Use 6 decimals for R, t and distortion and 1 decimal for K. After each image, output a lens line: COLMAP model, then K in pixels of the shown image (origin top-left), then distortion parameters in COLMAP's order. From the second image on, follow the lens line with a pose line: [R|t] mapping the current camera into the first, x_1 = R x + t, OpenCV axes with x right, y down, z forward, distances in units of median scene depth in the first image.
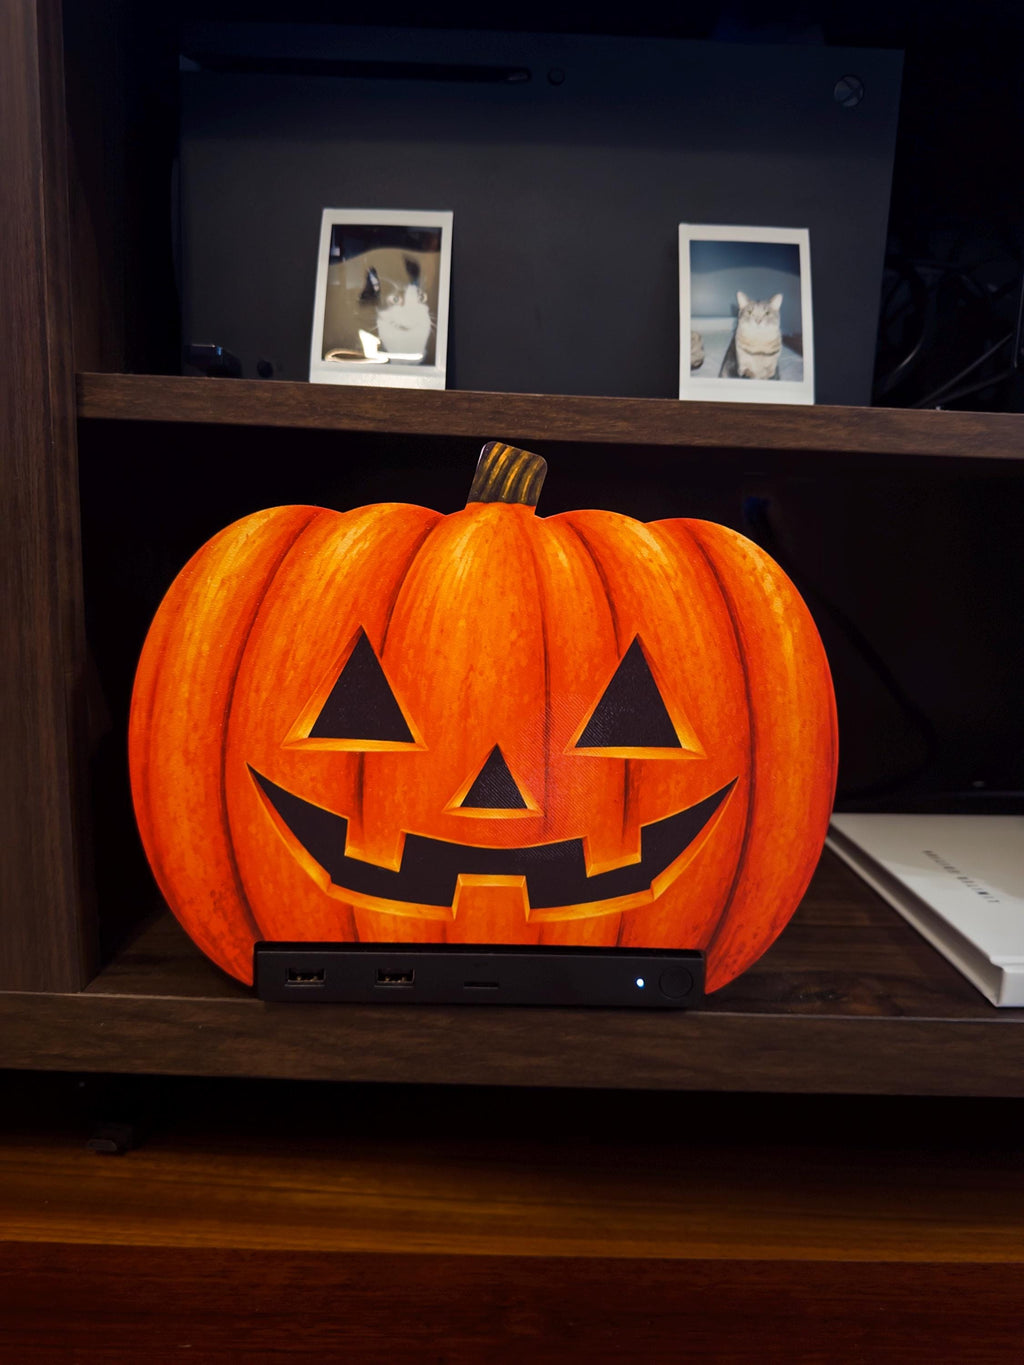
lens RADIAL K [[931.7, 0, 504.1], [0, 931.7, 684.0], [0, 0, 1]] dist [0.145626, -0.287878]
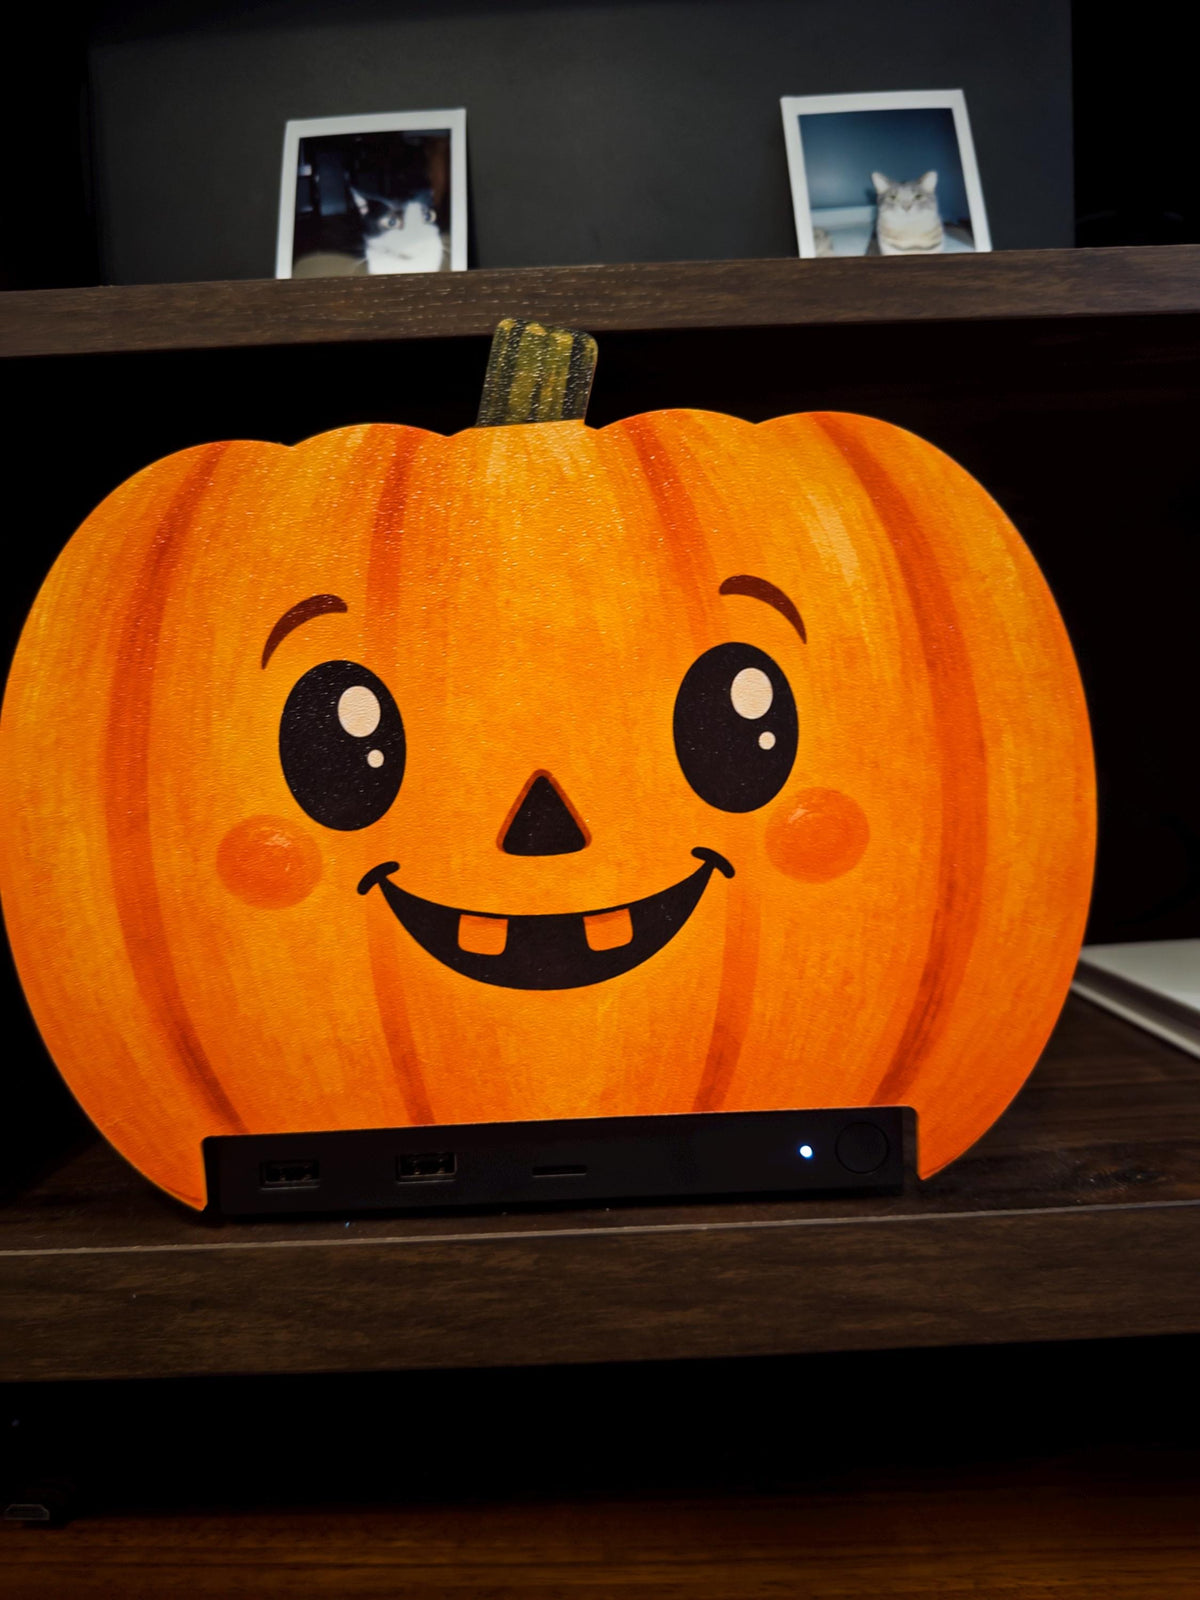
lens RADIAL K [[1134.0, 0, 595.4], [0, 1134.0, 805.3], [0, 0, 1]] dist [0.007414, -0.048364]
pose [[0.996845, -0.078594, -0.011092, 0.014295], [0.077035, 0.991658, -0.103339, 0.142110], [0.019121, 0.102159, 0.994584, 0.235801]]
